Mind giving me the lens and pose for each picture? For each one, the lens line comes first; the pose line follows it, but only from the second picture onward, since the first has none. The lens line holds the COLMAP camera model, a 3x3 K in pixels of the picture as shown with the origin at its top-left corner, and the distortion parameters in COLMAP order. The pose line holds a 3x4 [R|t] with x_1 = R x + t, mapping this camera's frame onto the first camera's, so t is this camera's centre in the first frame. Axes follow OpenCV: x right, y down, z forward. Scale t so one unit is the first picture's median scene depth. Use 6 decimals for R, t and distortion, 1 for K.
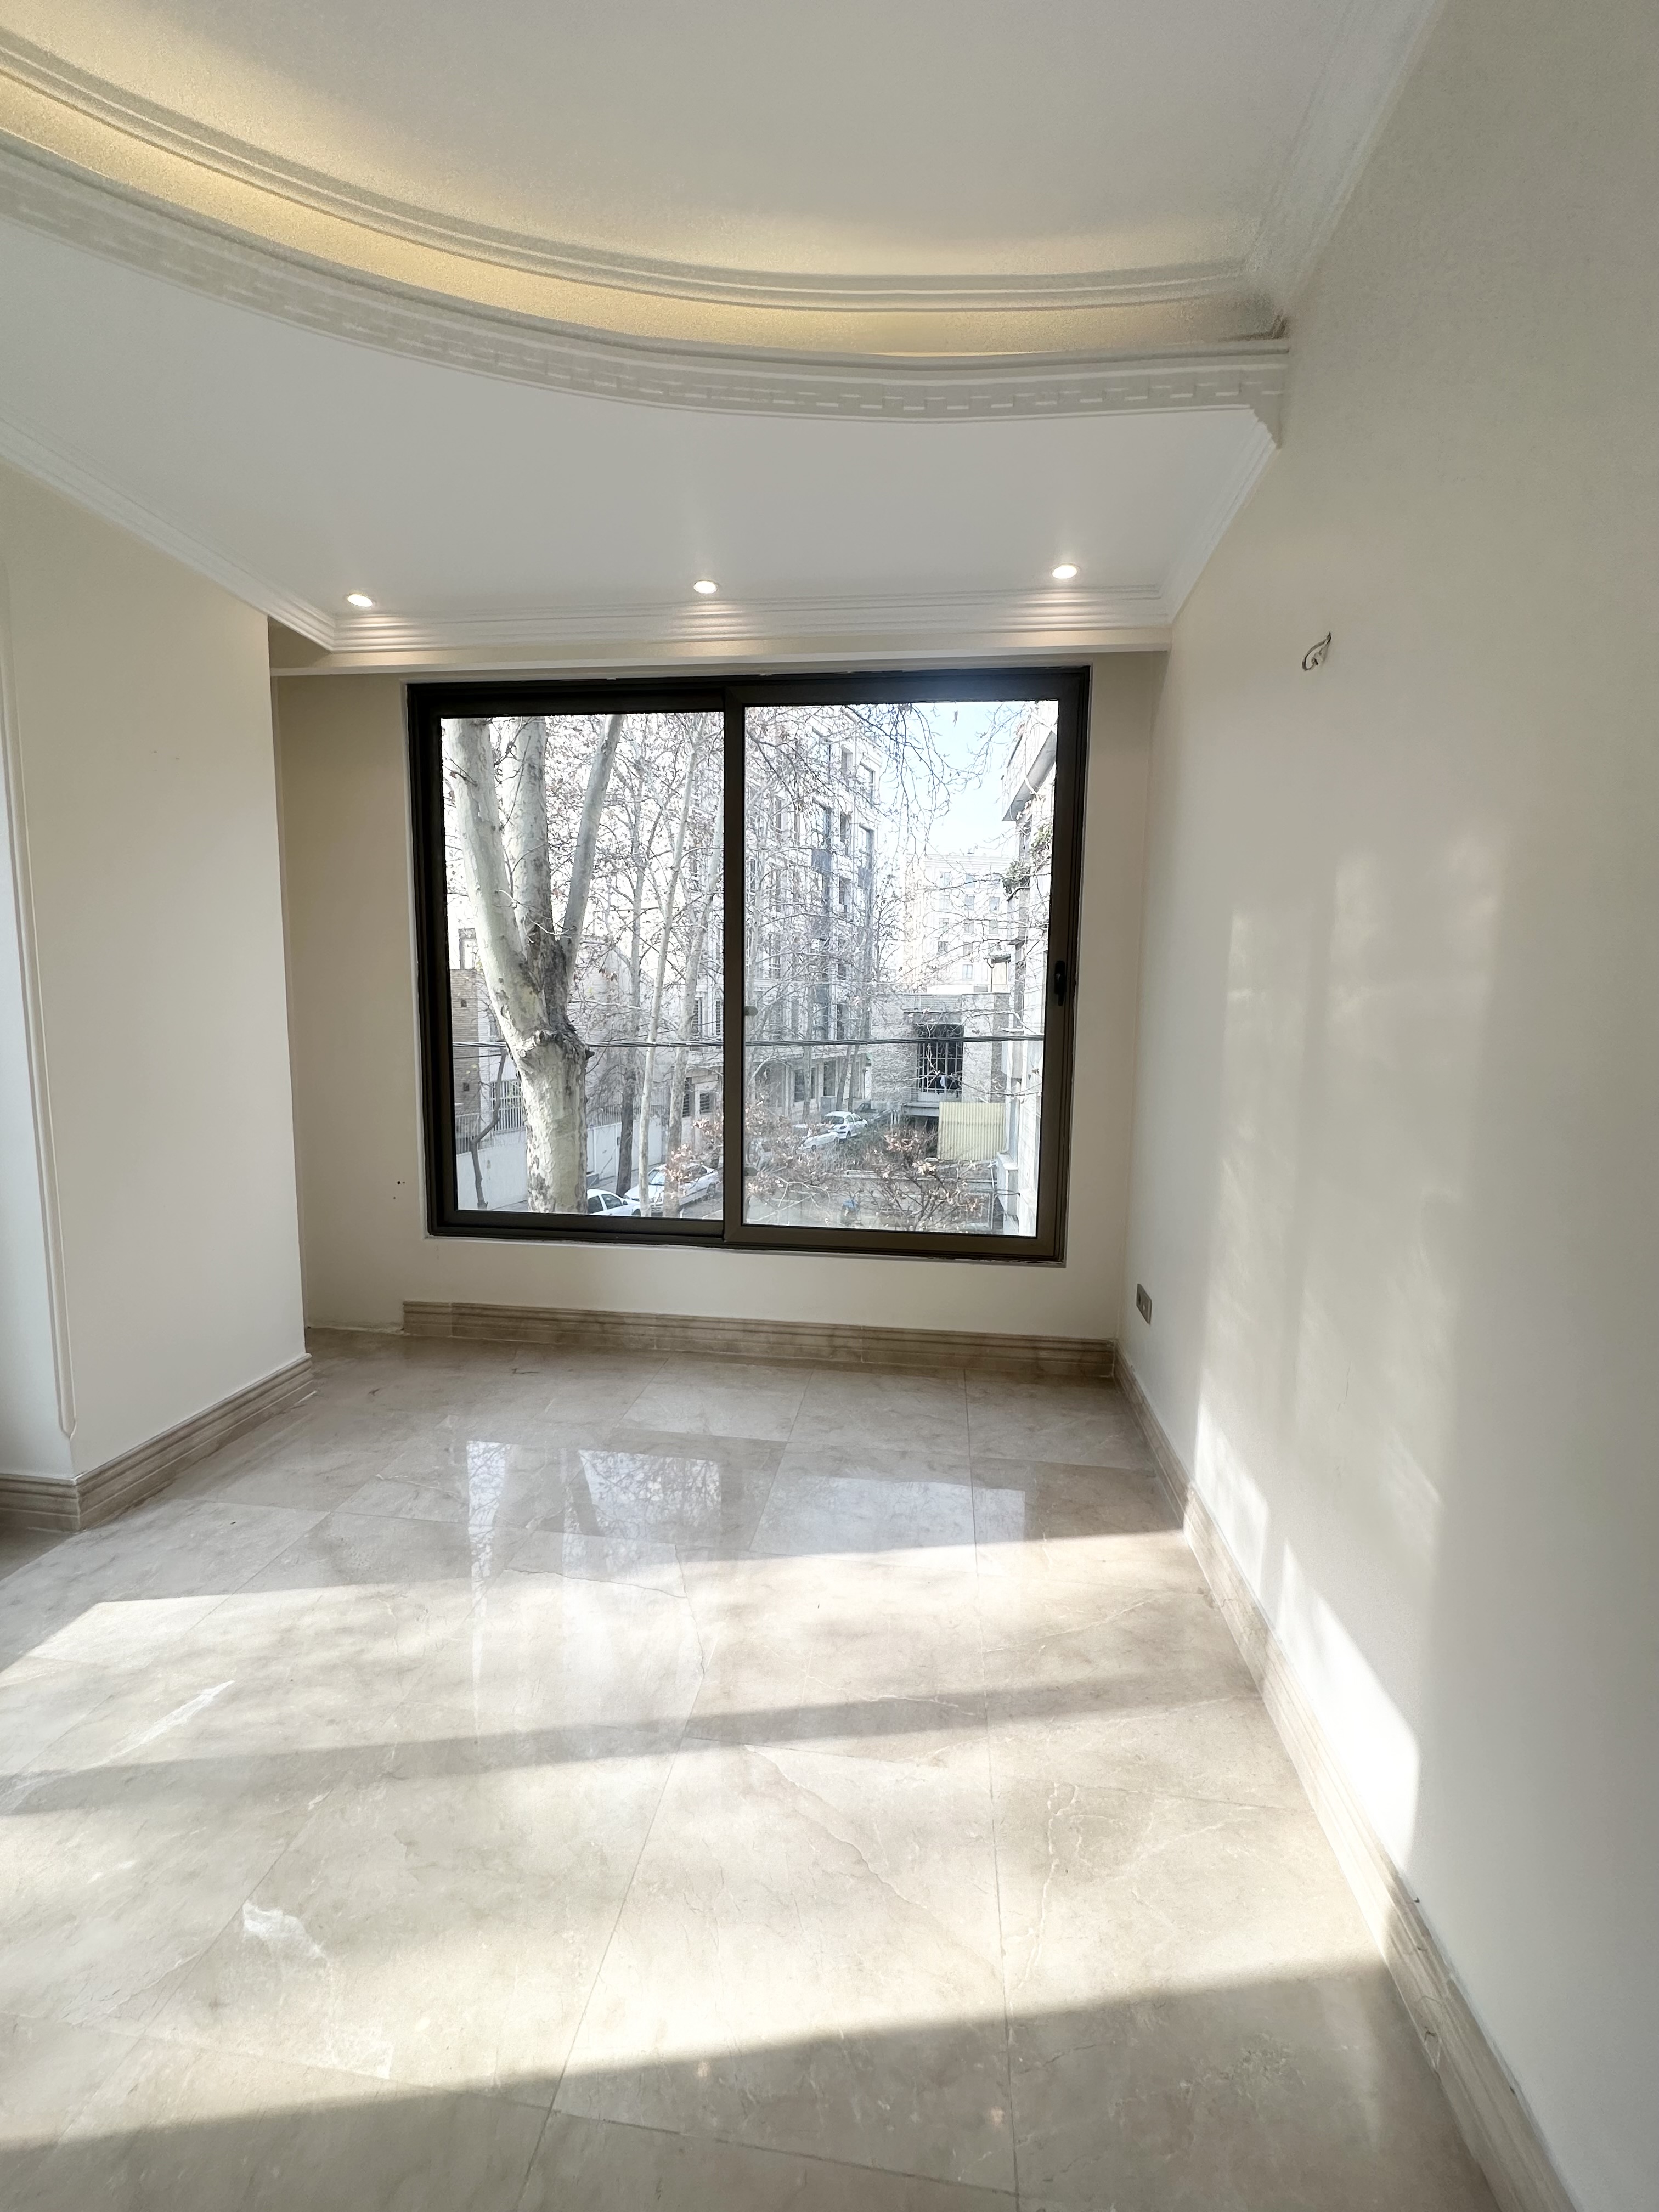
lens RADIAL K [[889.5, 0, 827.1], [0, 889.5, 1106.5], [0, 0, 1]] dist [0.008270, 0.000471]
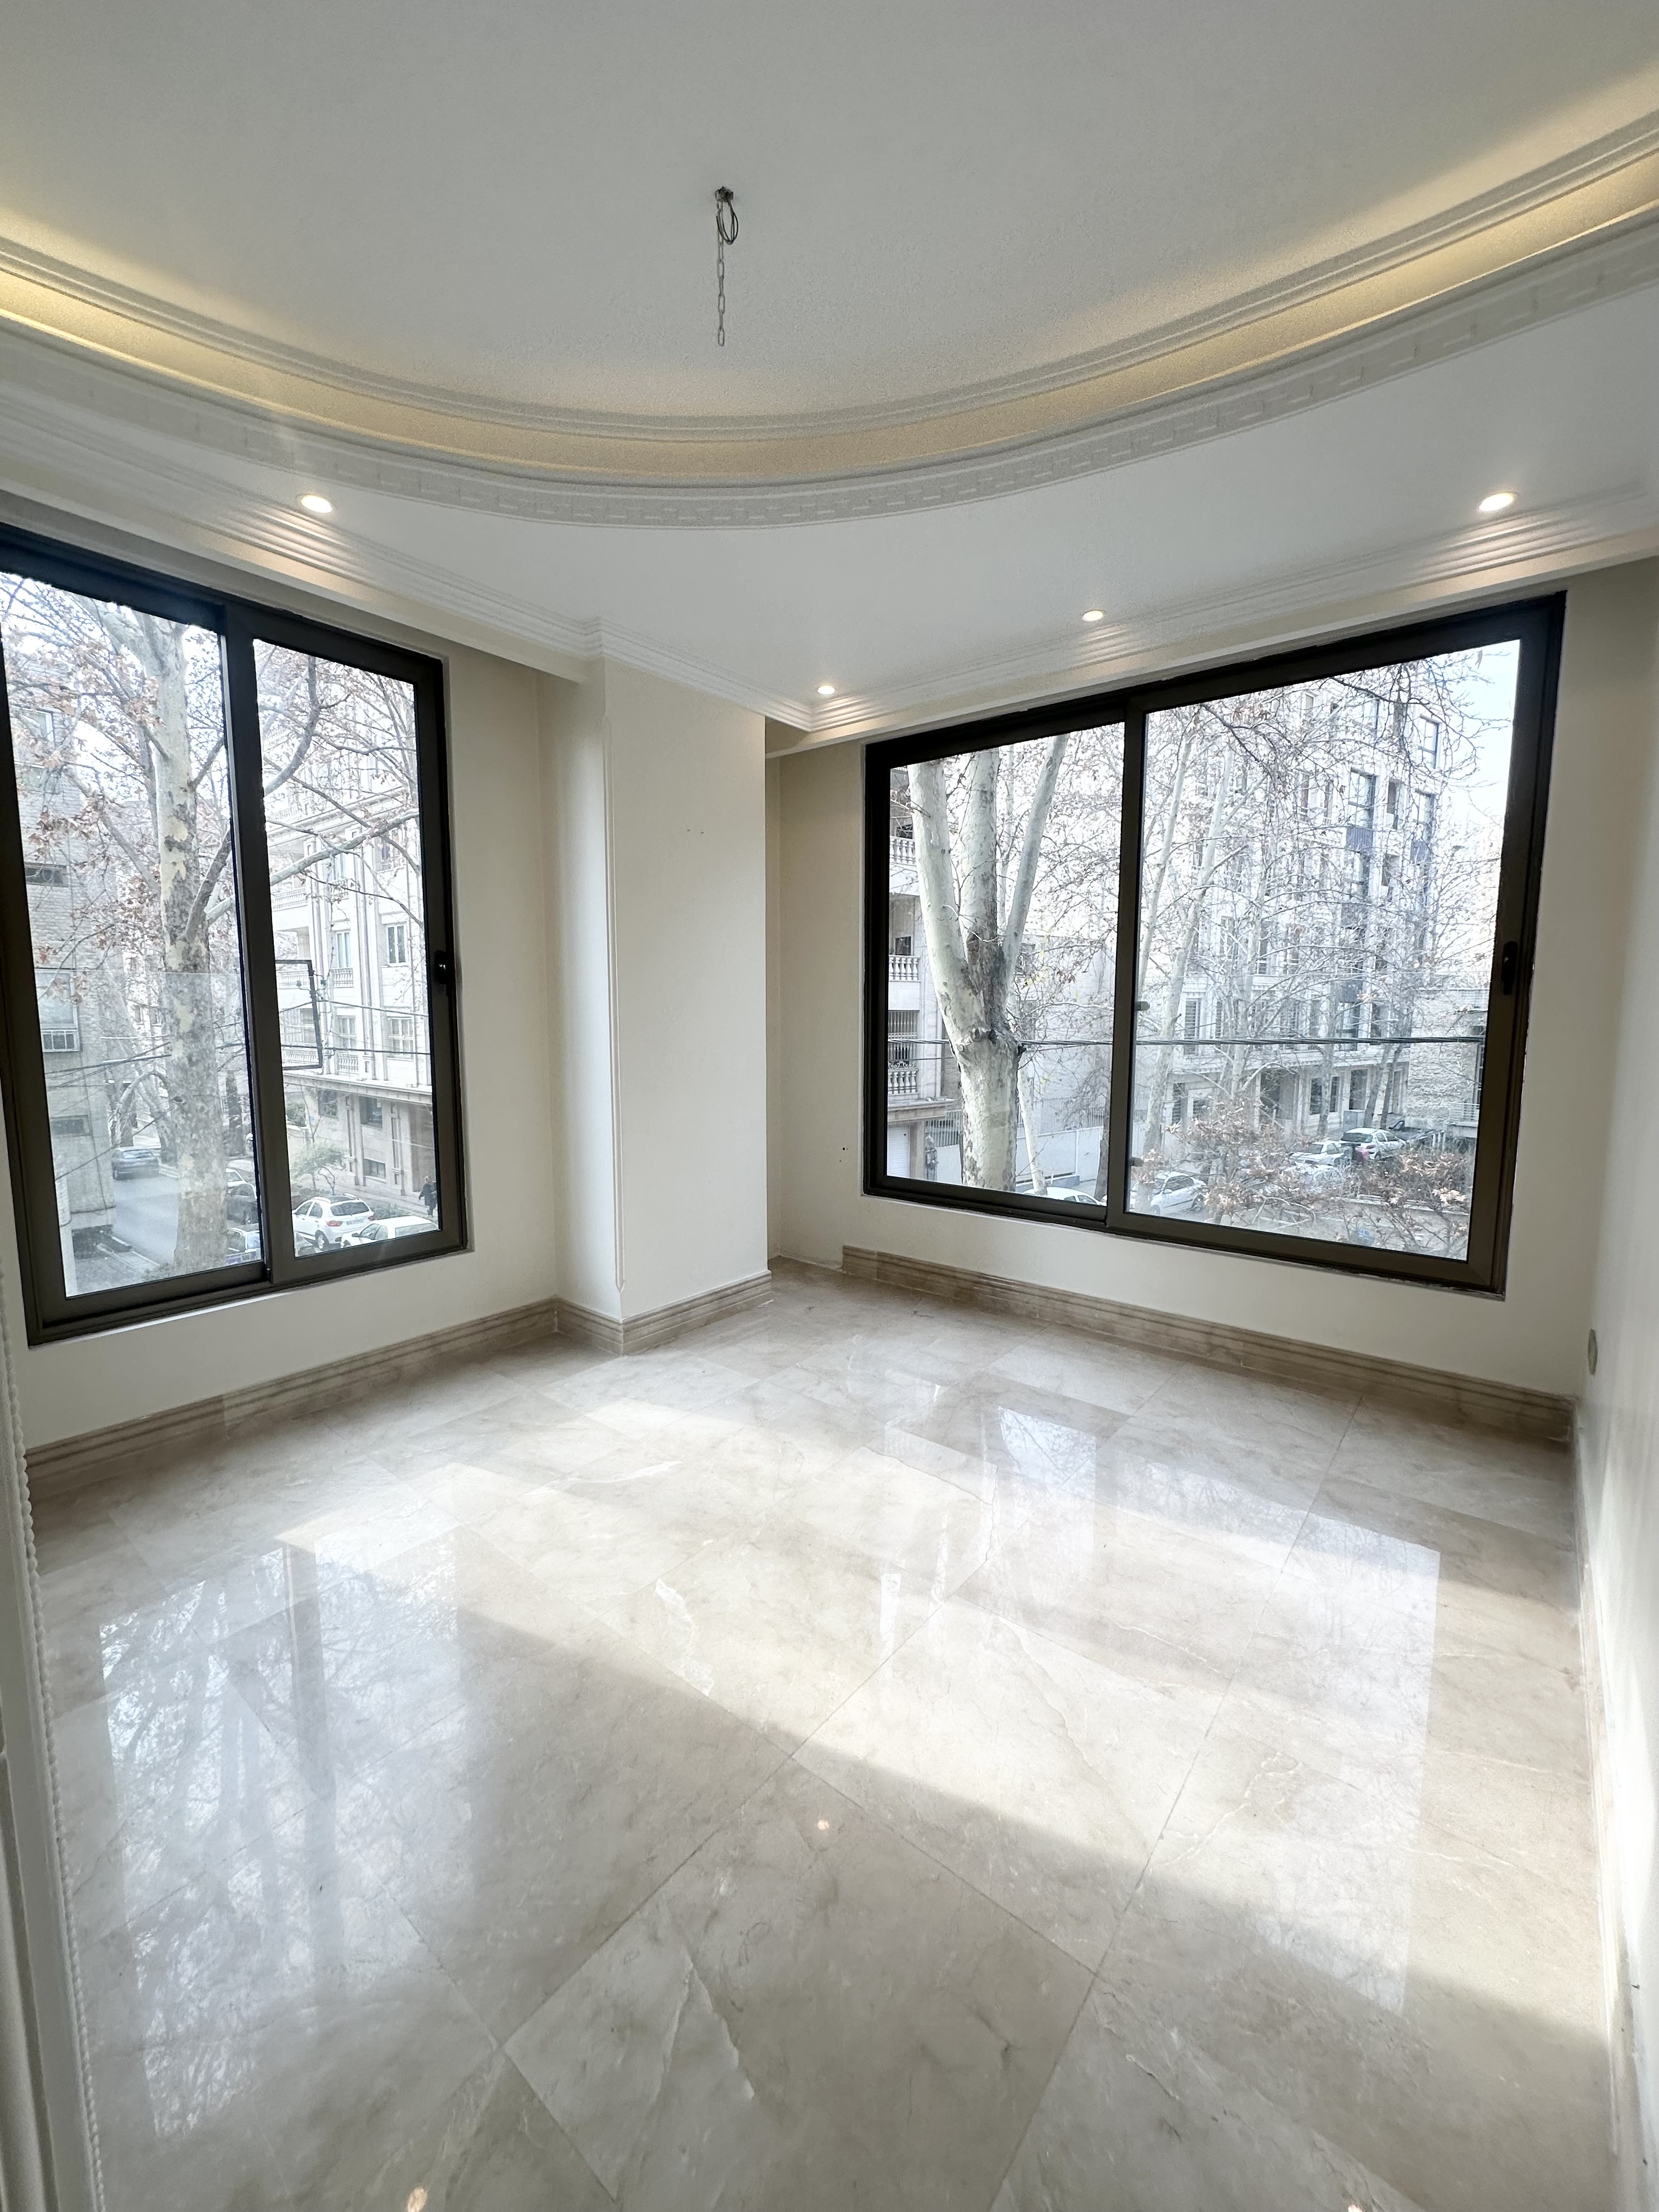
lens RADIAL K [[889.5, 0, 830.2], [0, 889.5, 1111.3], [0, 0, 1]] dist [0.008270, 0.000471]
pose [[0.853437, 0.048858, -0.518901, 0.149780], [-0.048436, 0.998723, 0.014375, 0.017127], [0.518941, 0.012865, 0.854714, -0.071700]]
